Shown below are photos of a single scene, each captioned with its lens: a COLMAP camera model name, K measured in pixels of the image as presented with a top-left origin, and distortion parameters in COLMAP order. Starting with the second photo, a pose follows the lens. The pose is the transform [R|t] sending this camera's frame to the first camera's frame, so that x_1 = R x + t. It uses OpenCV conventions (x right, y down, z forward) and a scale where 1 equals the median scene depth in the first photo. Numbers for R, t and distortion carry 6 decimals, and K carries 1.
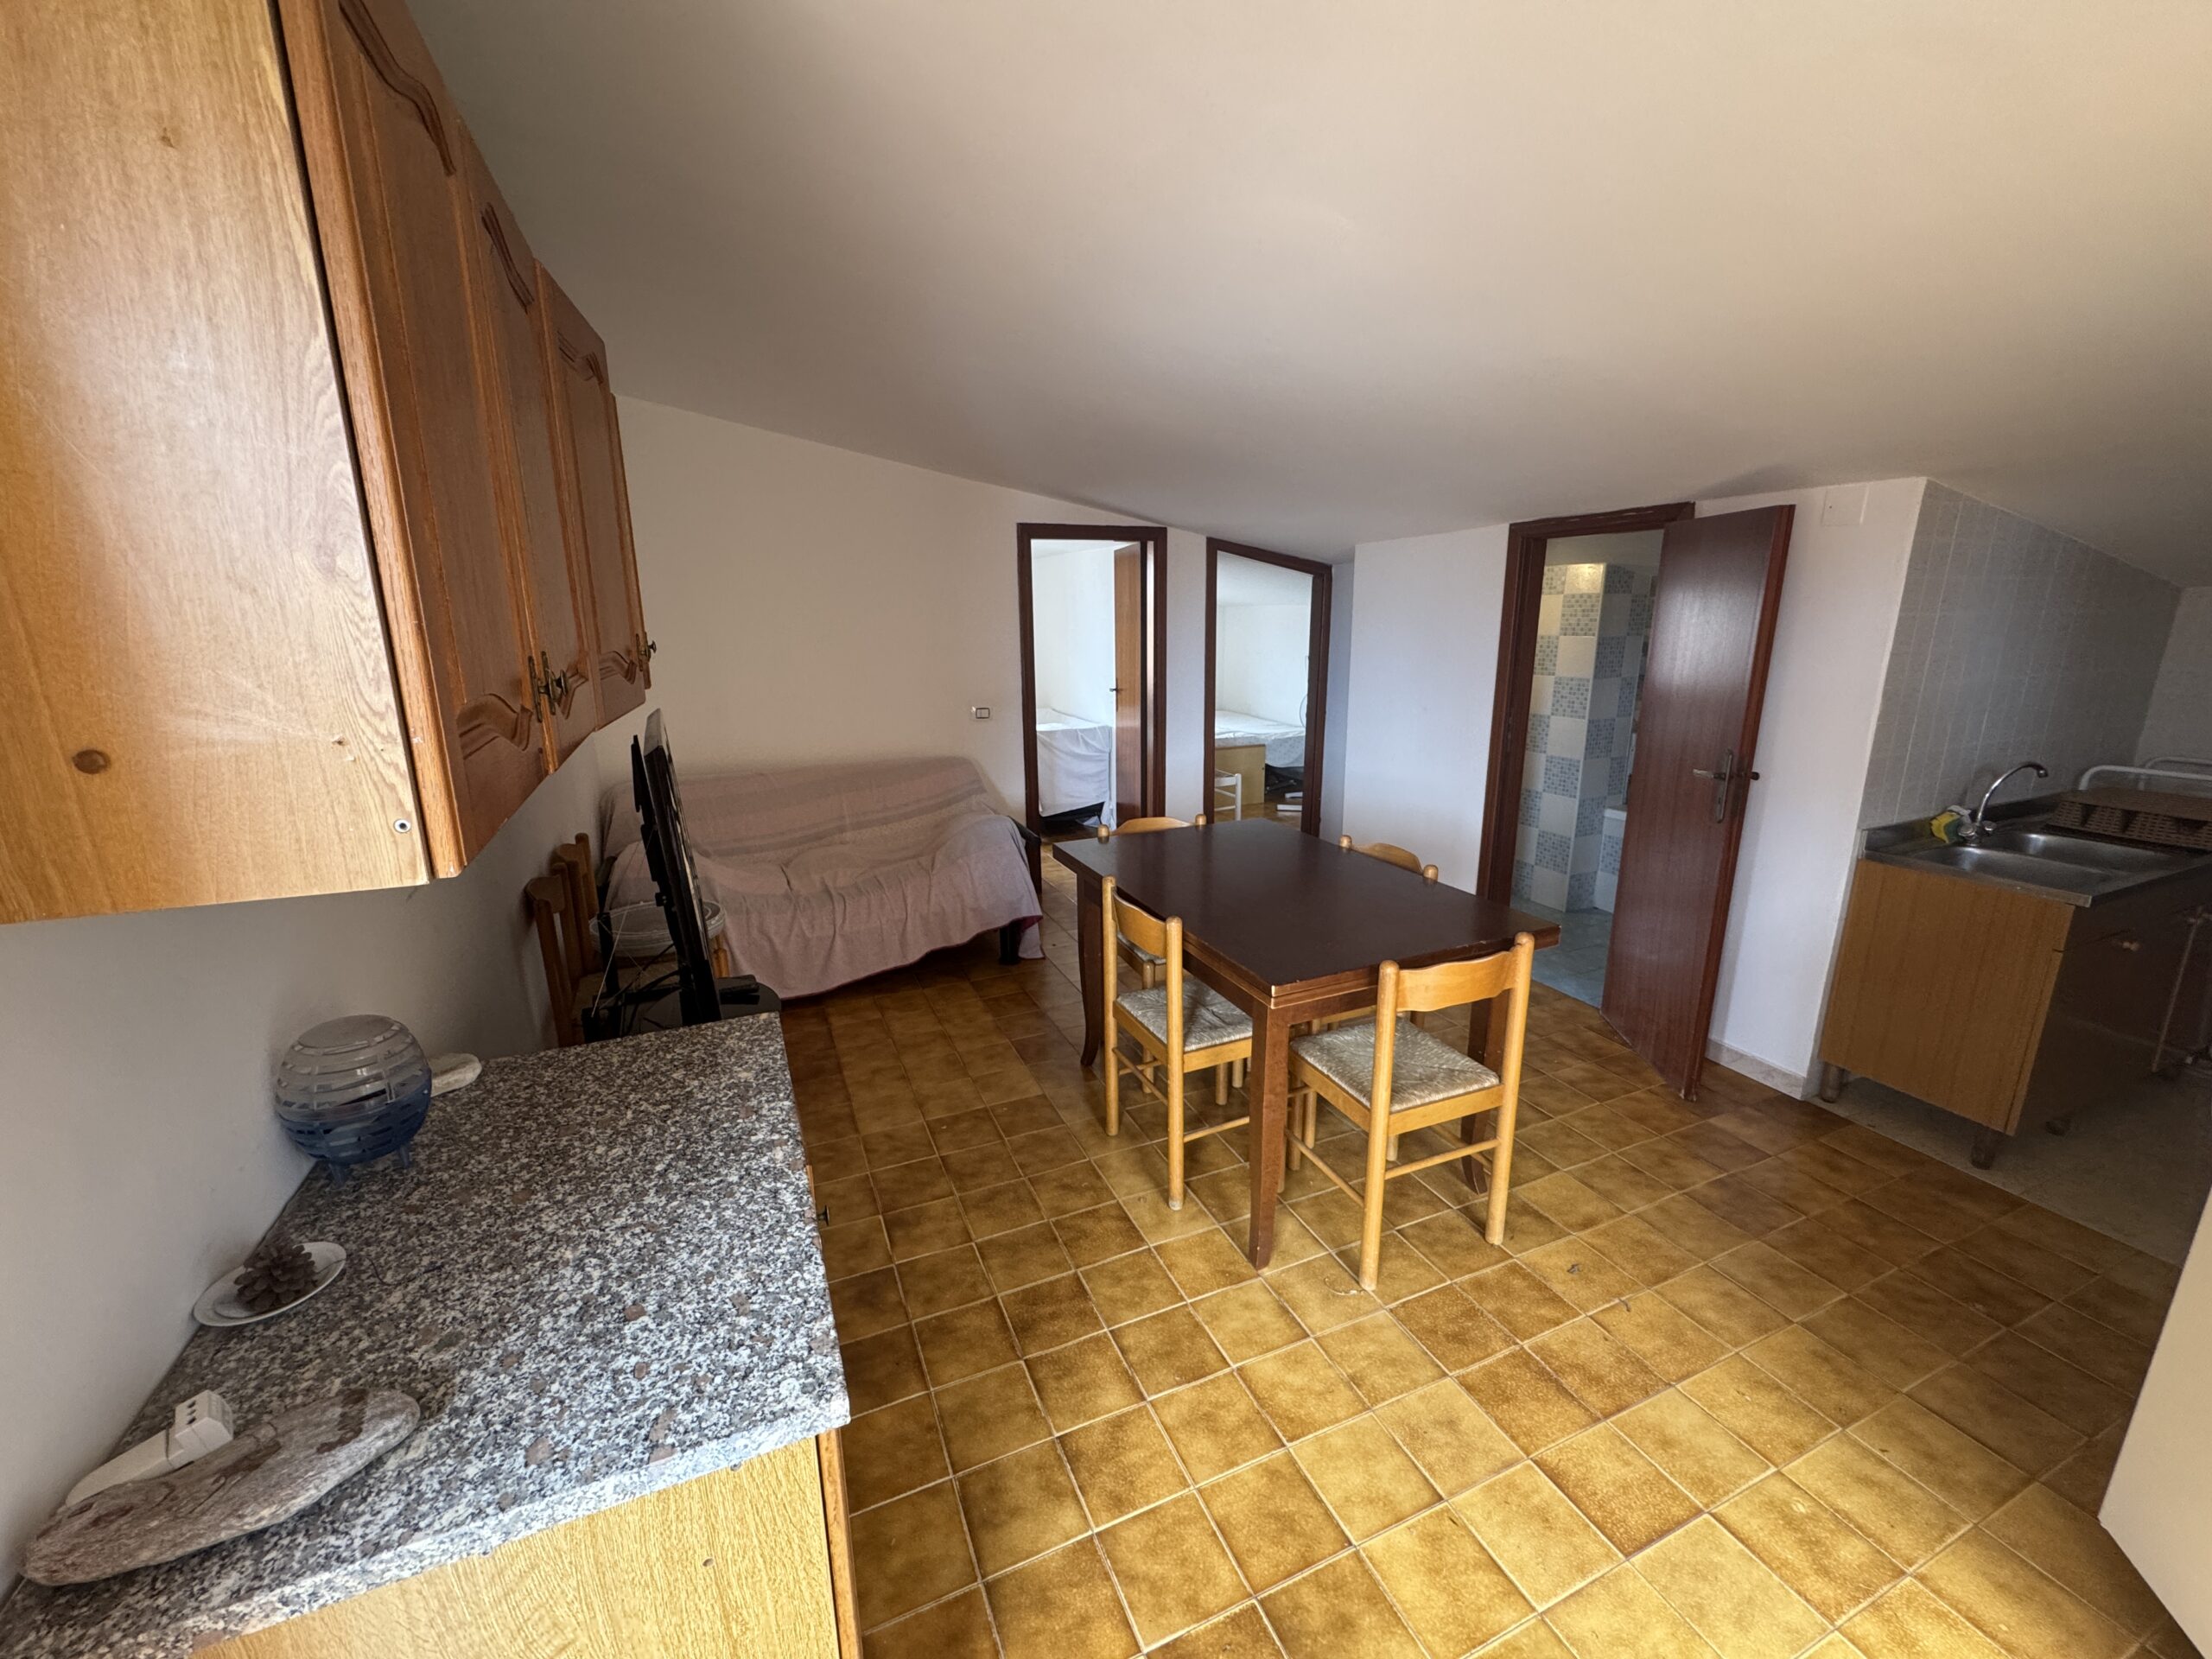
lens RADIAL K [[881.2, 0, 1106.6], [0, 881.2, 831.5], [0, 0, 1]] dist [-0.000968, -0.000344]
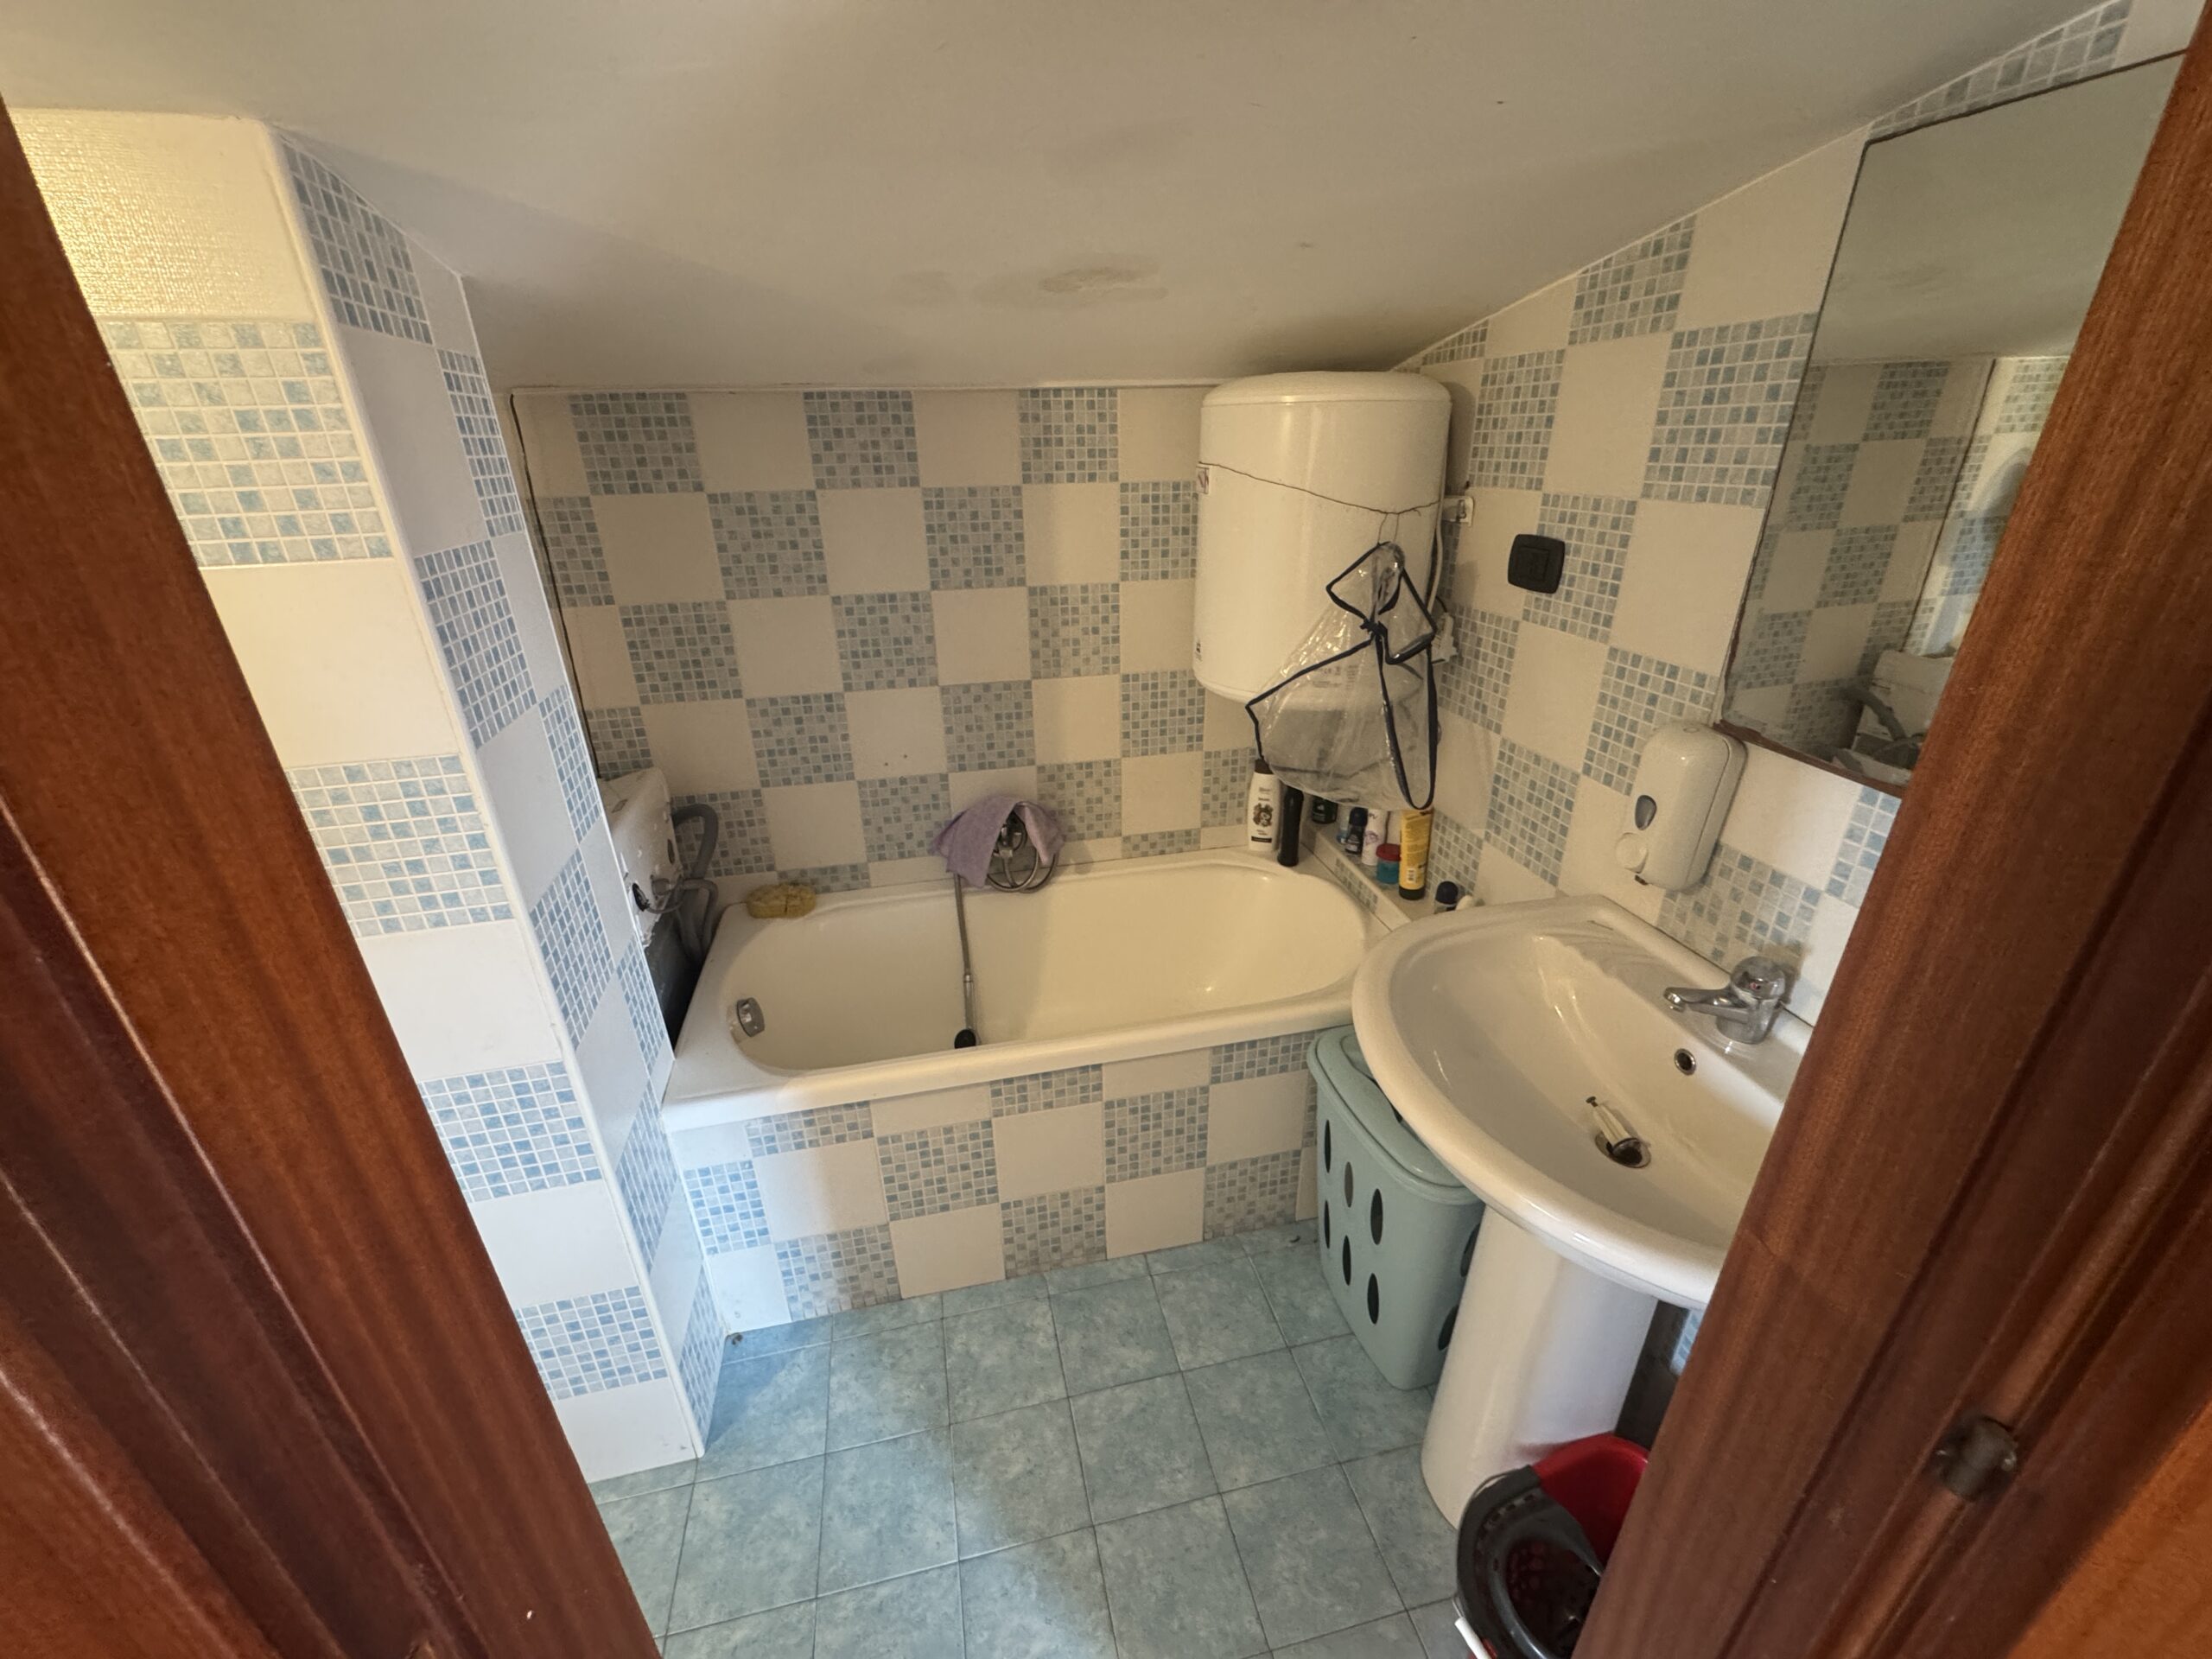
lens RADIAL K [[881.2, 0, 1105.0], [0, 881.2, 831.5], [0, 0, 1]] dist [-0.000968, -0.000344]
pose [[0.179421, -0.394571, 0.901178, 0.639158], [0.250274, 0.904211, 0.346070, -0.327132], [-0.951405, 0.163449, 0.260985, 1.356538]]
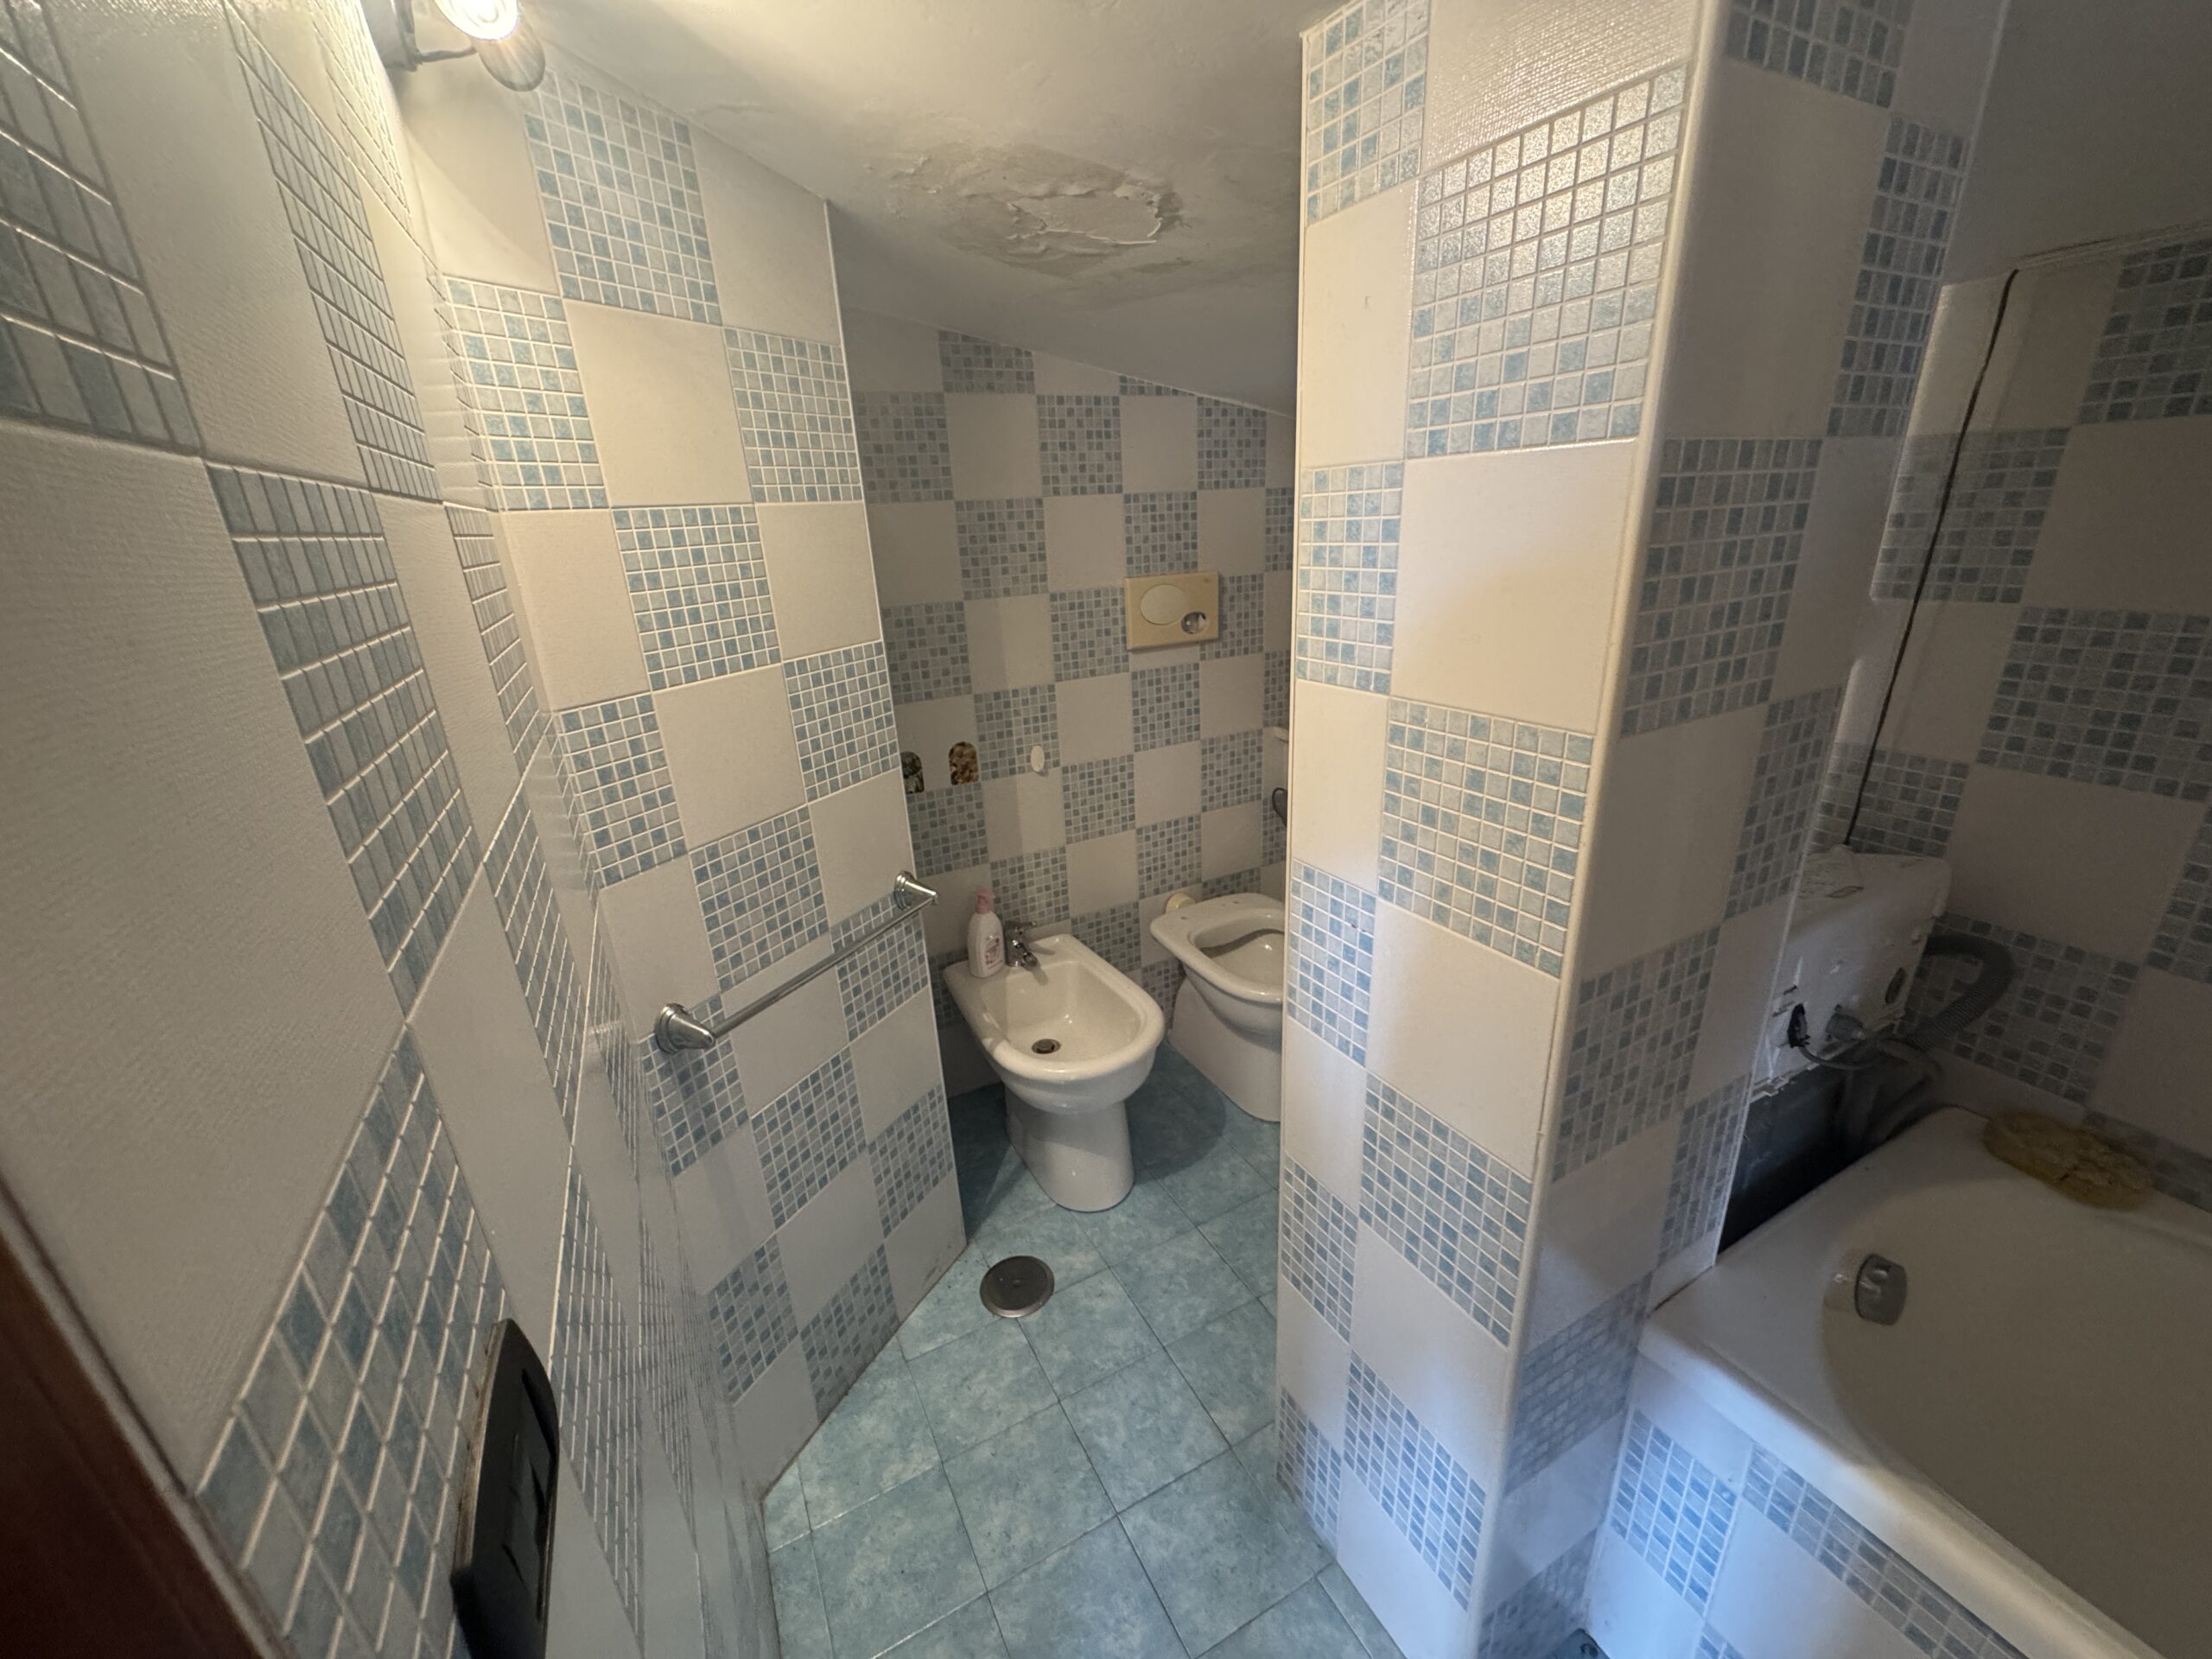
lens RADIAL K [[881.2, 0, 1104.4], [0, 881.2, 830.9], [0, 0, 1]] dist [-0.000968, -0.000344]
pose [[0.996297, -0.060566, 0.061032, 0.778492], [0.053990, 0.993092, 0.104175, -0.303651], [-0.066920, -0.100494, 0.992685, 1.460396]]
